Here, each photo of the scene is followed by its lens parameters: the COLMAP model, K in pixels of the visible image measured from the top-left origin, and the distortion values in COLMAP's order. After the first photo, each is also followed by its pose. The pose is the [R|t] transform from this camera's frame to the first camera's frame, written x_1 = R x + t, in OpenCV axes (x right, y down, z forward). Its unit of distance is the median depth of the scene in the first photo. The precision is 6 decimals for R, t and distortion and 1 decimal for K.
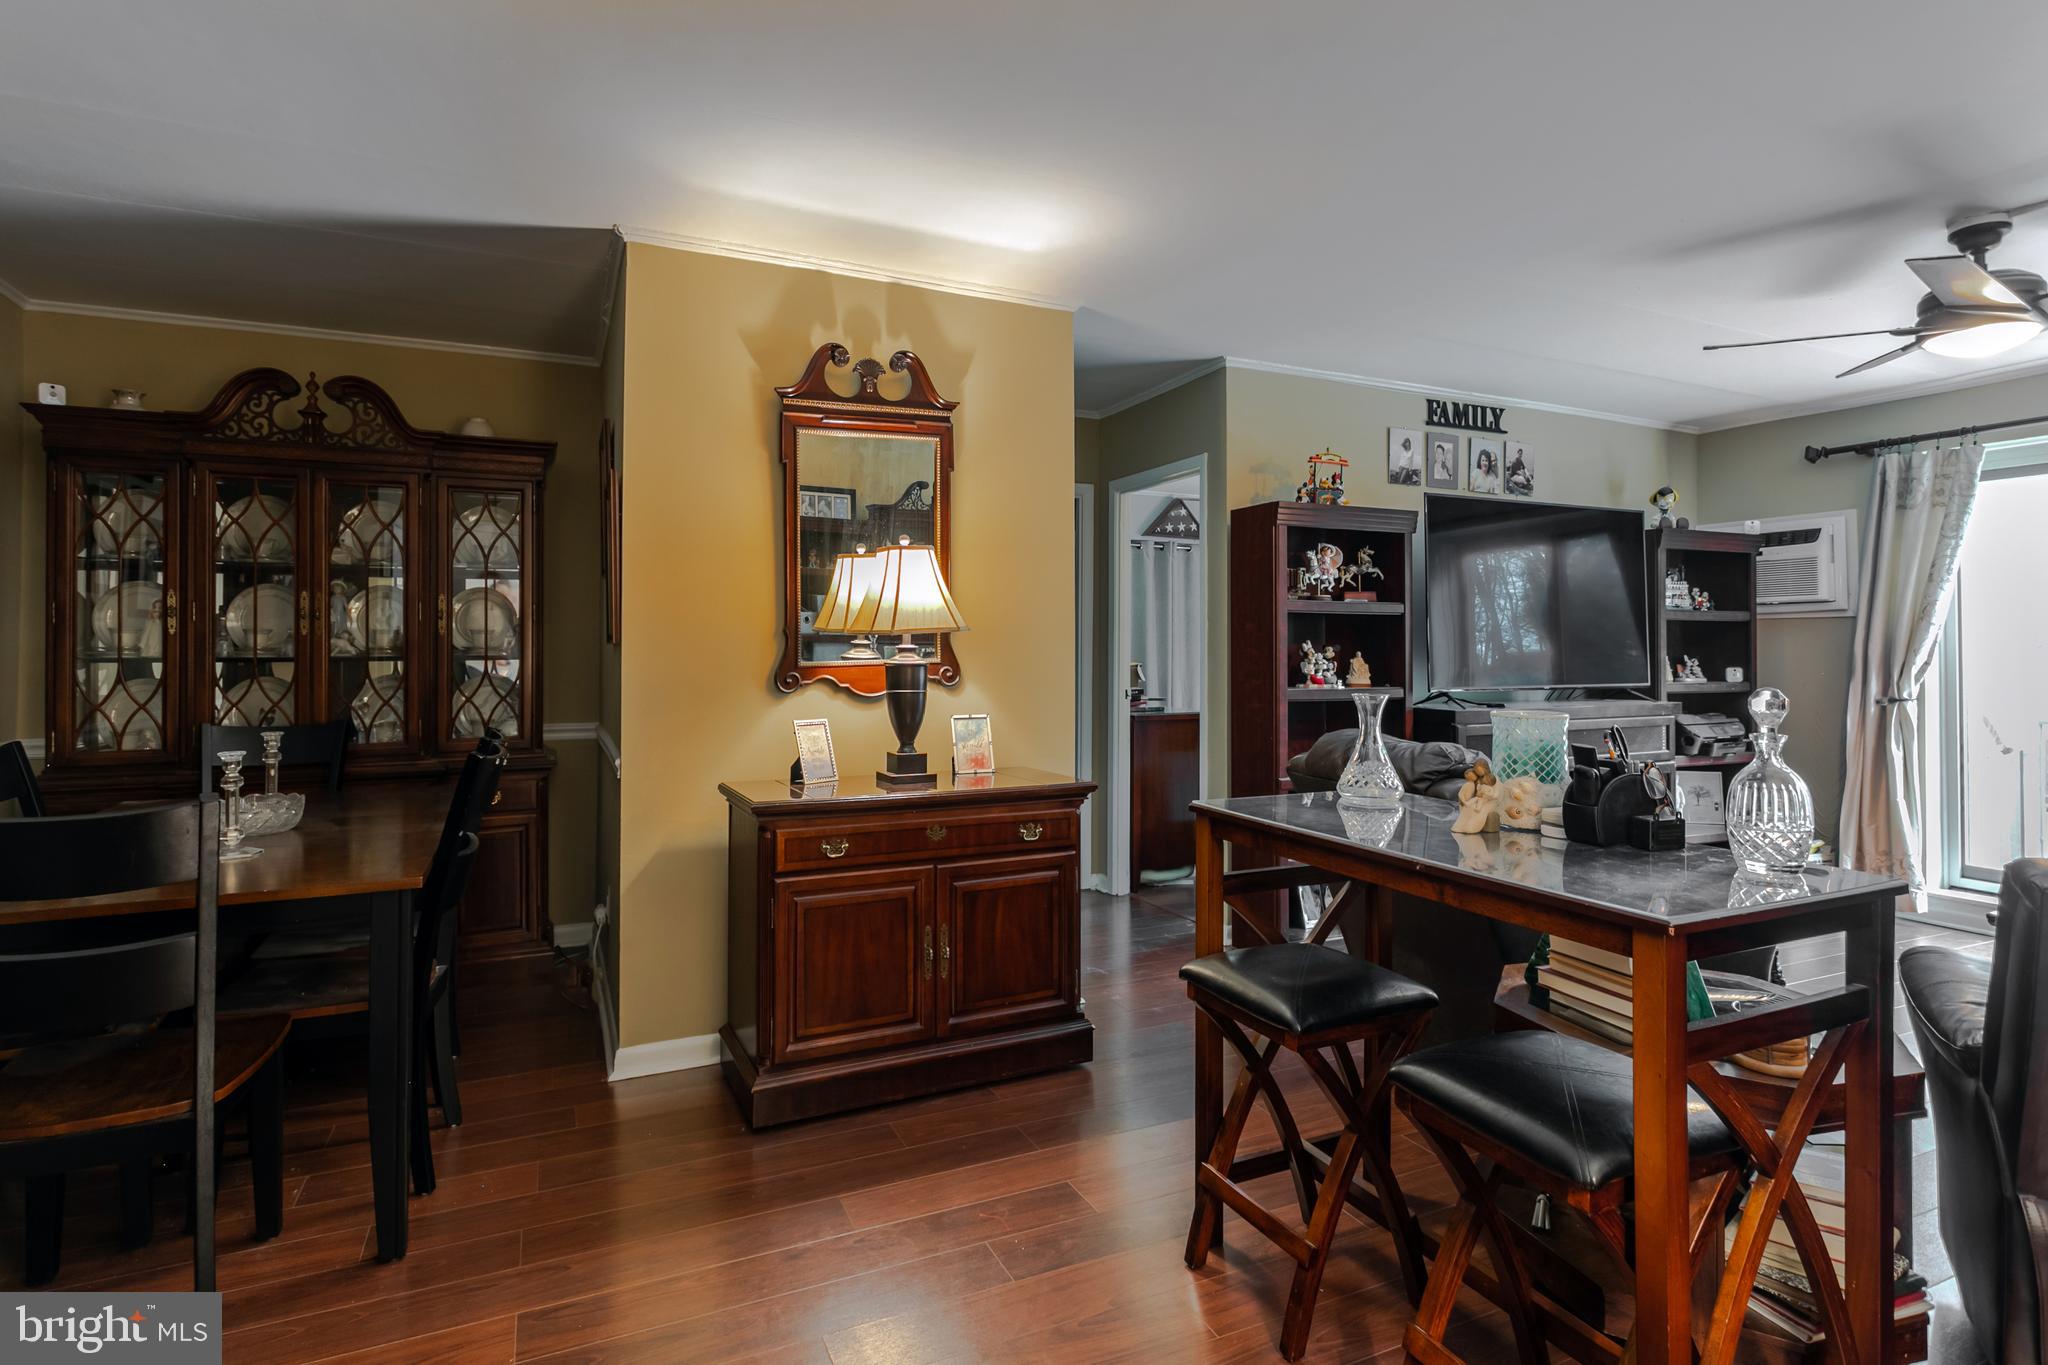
lens RADIAL K [[1037.6, 0, 1060.3], [0, 1037.6, 642.2], [0, 0, 1]] dist [0.000292, 0.000685]
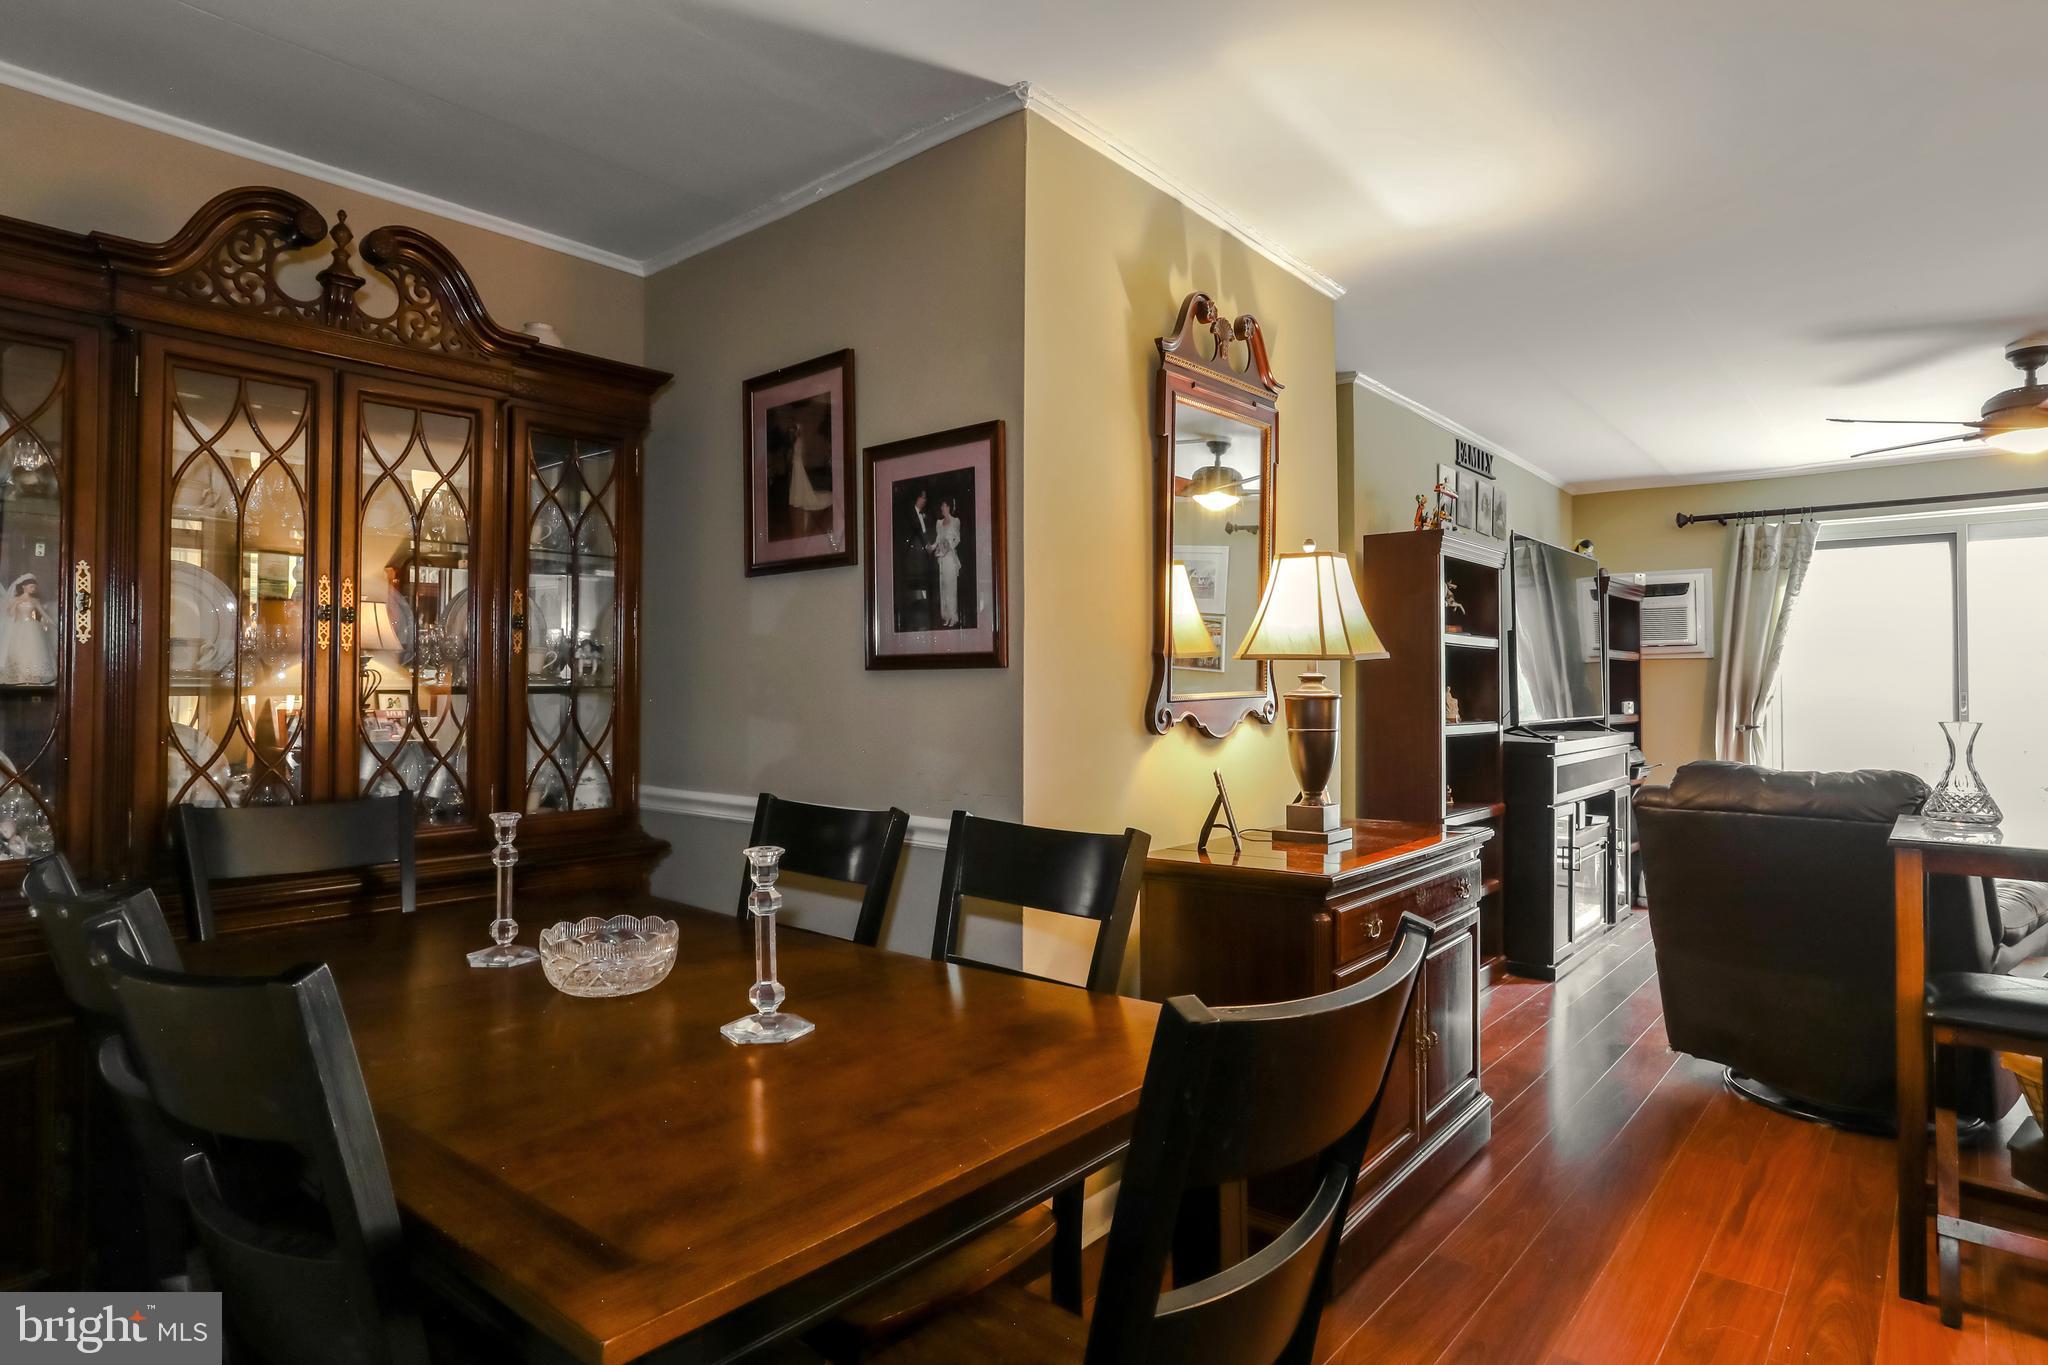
lens RADIAL K [[1108.0, 0, 1006.9], [0, 1108.0, 664.0], [0, 0, 1]] dist [-0.029339, 0.005938]
pose [[0.902593, 0.010766, 0.430360, -0.561389], [-0.001547, 0.999762, -0.021767, 0.011720], [-0.430492, 0.018981, 0.902395, 0.239133]]
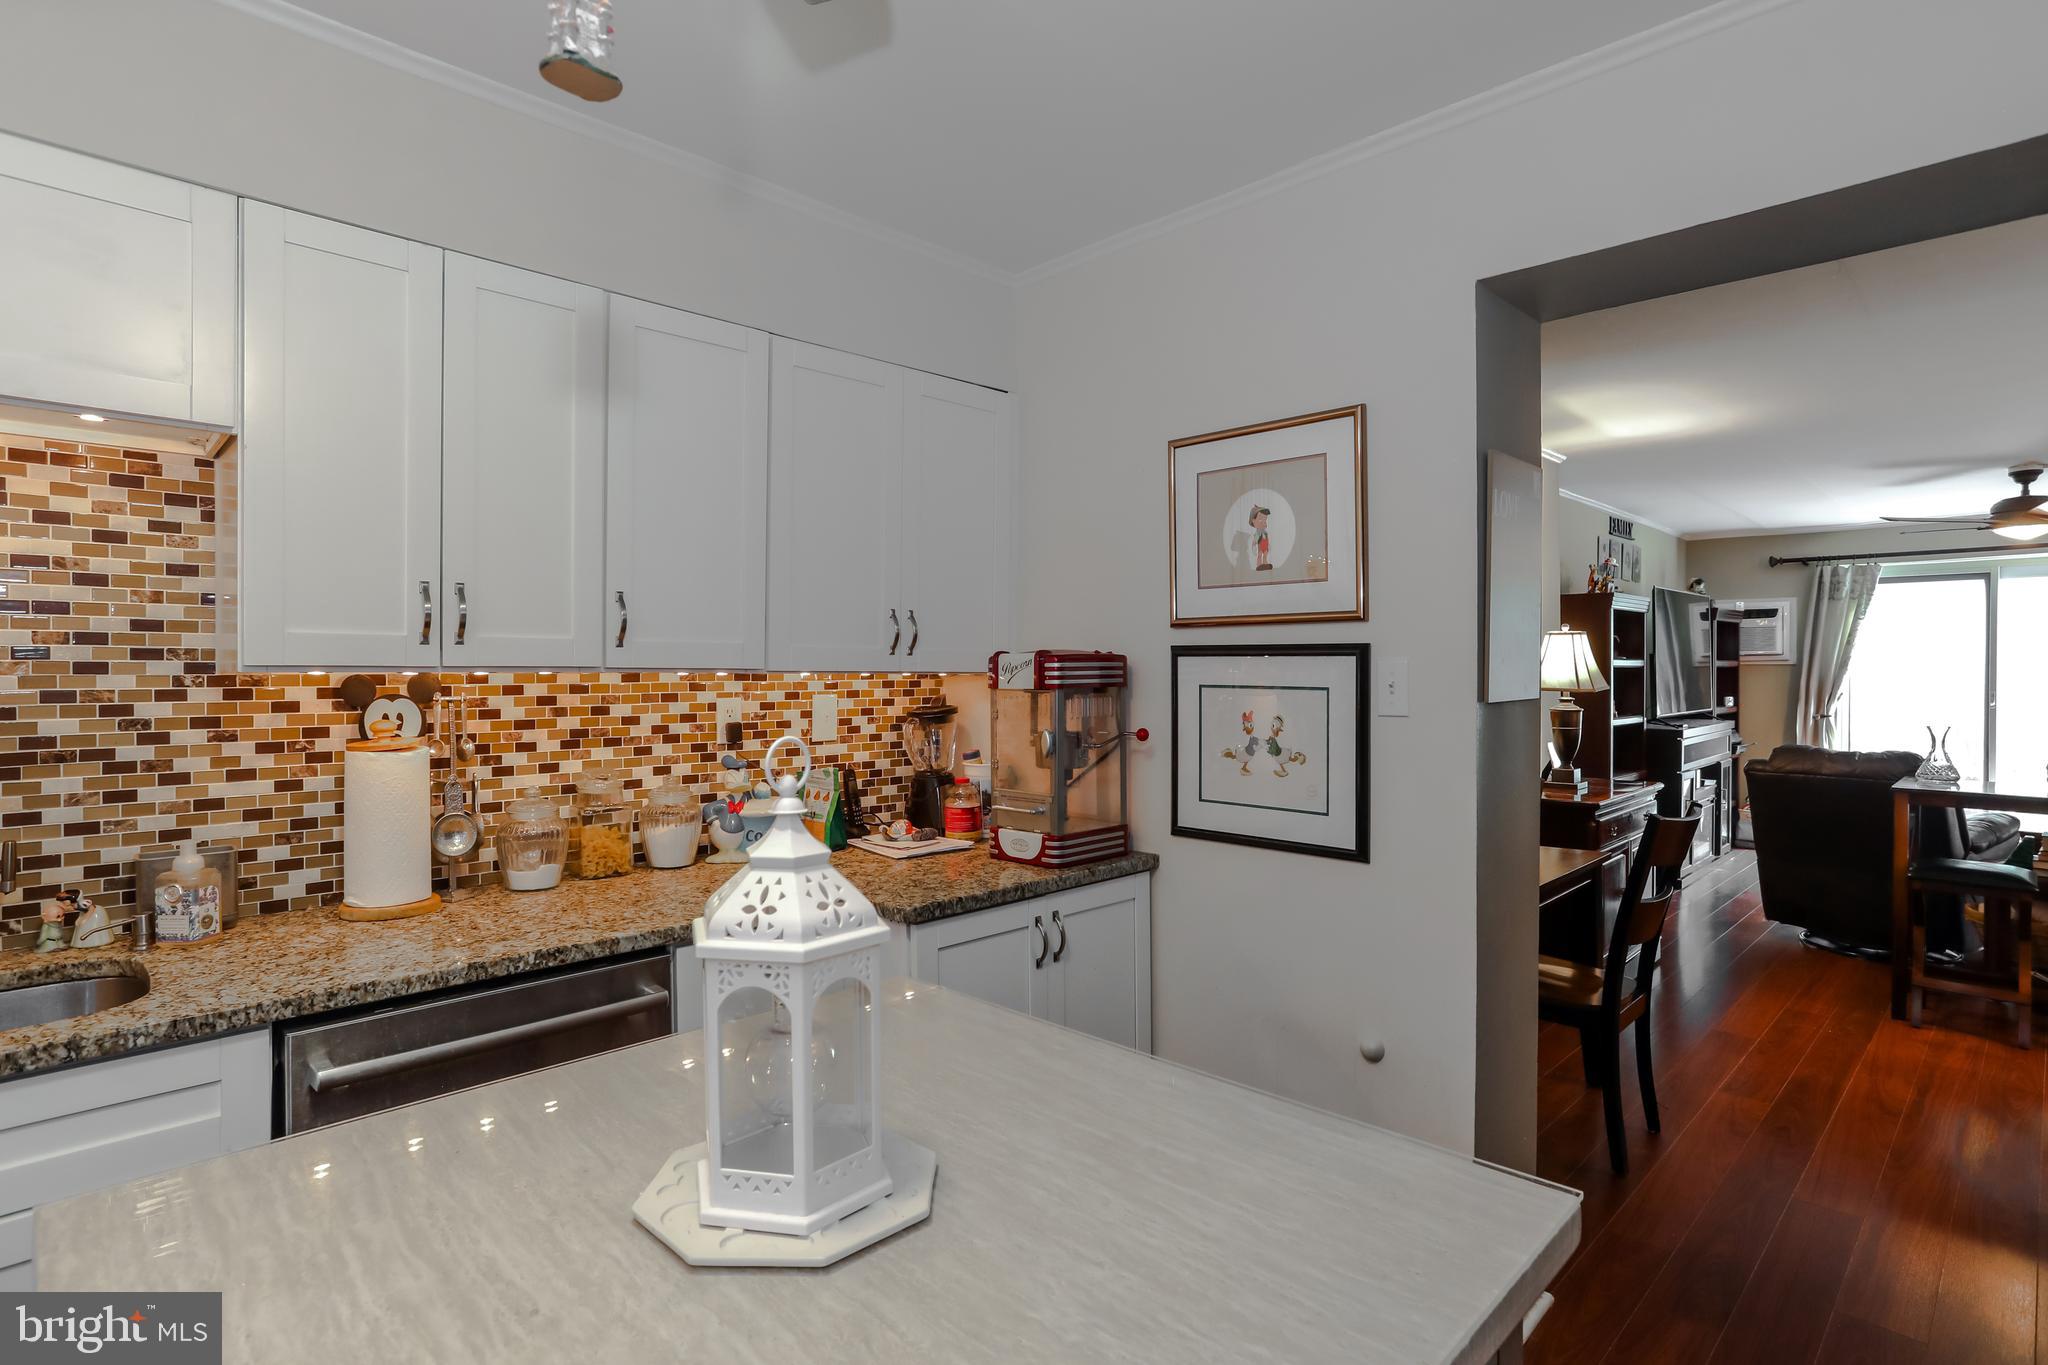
lens RADIAL K [[1092.1, 0, 995.0], [0, 1092.1, 667.4], [0, 0, 1]] dist [-0.030160, 0.017904]
pose [[0.929051, -0.003644, 0.369935, -1.106513], [0.001161, 0.999975, 0.006935, -0.036824], [-0.369951, -0.006013, 0.929032, -0.098563]]
